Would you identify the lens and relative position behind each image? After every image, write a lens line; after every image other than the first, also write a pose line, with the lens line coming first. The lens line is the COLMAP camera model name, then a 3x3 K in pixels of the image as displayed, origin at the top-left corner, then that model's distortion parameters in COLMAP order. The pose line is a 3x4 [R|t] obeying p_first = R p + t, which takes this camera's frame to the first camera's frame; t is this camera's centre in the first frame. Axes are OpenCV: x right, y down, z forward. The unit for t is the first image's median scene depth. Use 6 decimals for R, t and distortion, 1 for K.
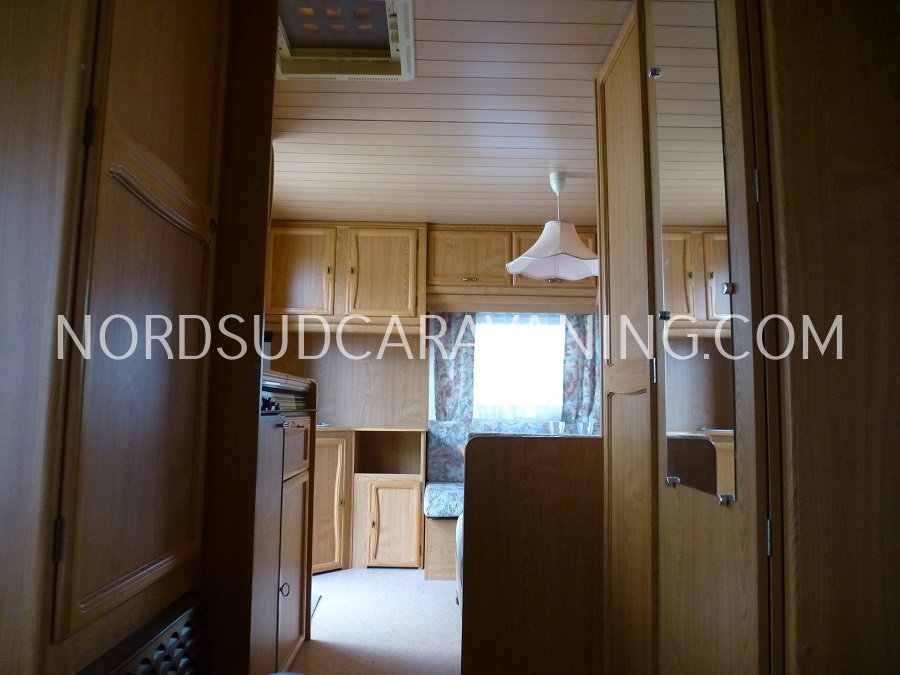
lens RADIAL K [[640.9, 0, 450.8], [0, 640.9, 332.7], [0, 0, 1]] dist [-0.066386, 0.026333]
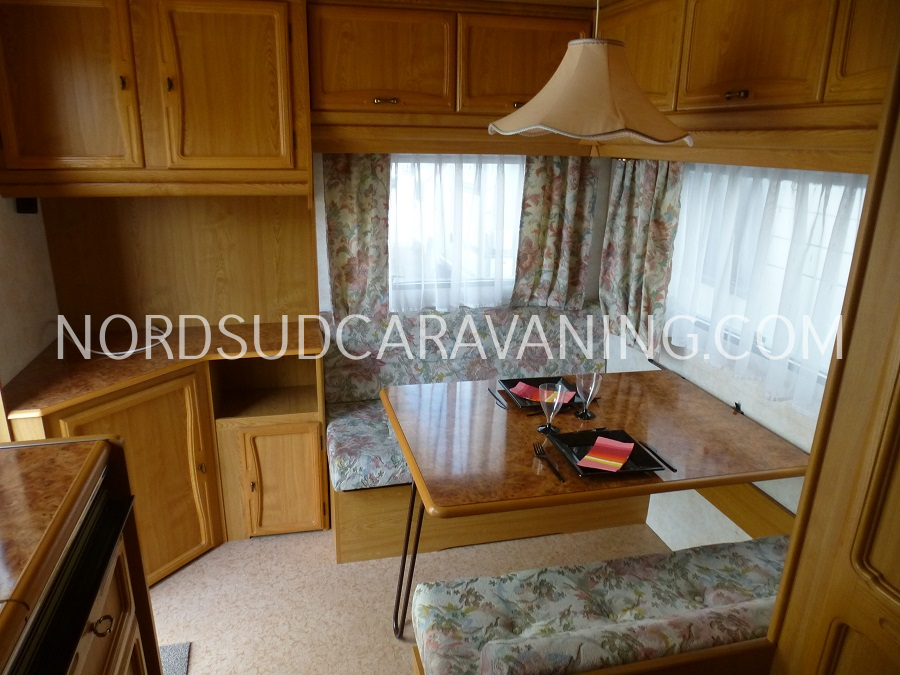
lens RADIAL K [[640.9, 0, 450.8], [0, 640.9, 332.7], [0, 0, 1]] dist [-0.066386, 0.026333]
pose [[0.975317, -0.057407, 0.213218, -0.047280], [-0.033765, 0.915483, 0.400938, -0.122566], [-0.218214, -0.398241, 0.890947, 0.385406]]
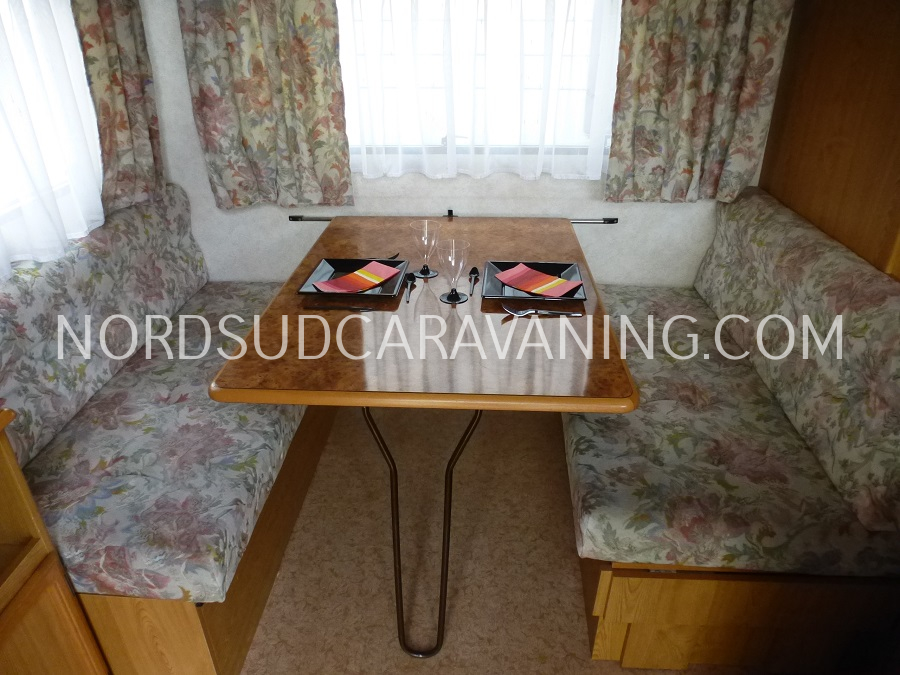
lens RADIAL K [[637.8, 0, 450.0], [0, 637.8, 337.5], [0, 0, 1]] dist [-0.041147, -0.003162]
pose [[0.078475, -0.481683, 0.872825, -0.242784], [-0.106928, 0.866407, 0.487755, -0.032131], [-0.991165, -0.131606, 0.016486, 0.774123]]
